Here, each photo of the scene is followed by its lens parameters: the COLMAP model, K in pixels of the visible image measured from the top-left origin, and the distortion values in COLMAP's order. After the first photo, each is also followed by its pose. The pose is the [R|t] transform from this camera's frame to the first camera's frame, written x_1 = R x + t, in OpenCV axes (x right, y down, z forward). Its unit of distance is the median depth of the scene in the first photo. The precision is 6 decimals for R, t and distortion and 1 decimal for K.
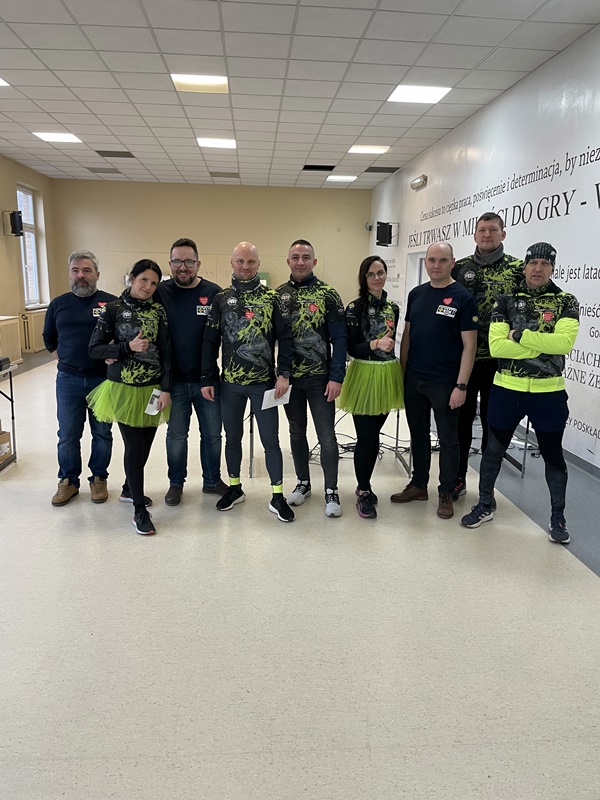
lens RADIAL K [[608.1, 0, 298.5], [0, 608.1, 403.1], [0, 0, 1]] dist [0.079302, -0.118689]
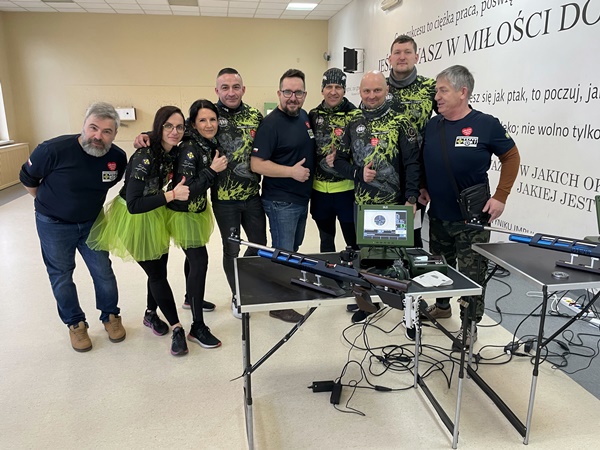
lens RADIAL K [[456.1, 0, 299.4], [0, 456.1, 226.6], [0, 0, 1]] dist [0.079302, -0.118689]
pose [[0.994032, -0.050333, 0.096784, -0.050509], [0.045423, 0.997599, 0.052284, -0.091911], [-0.099183, -0.047576, 0.993931, 0.465620]]
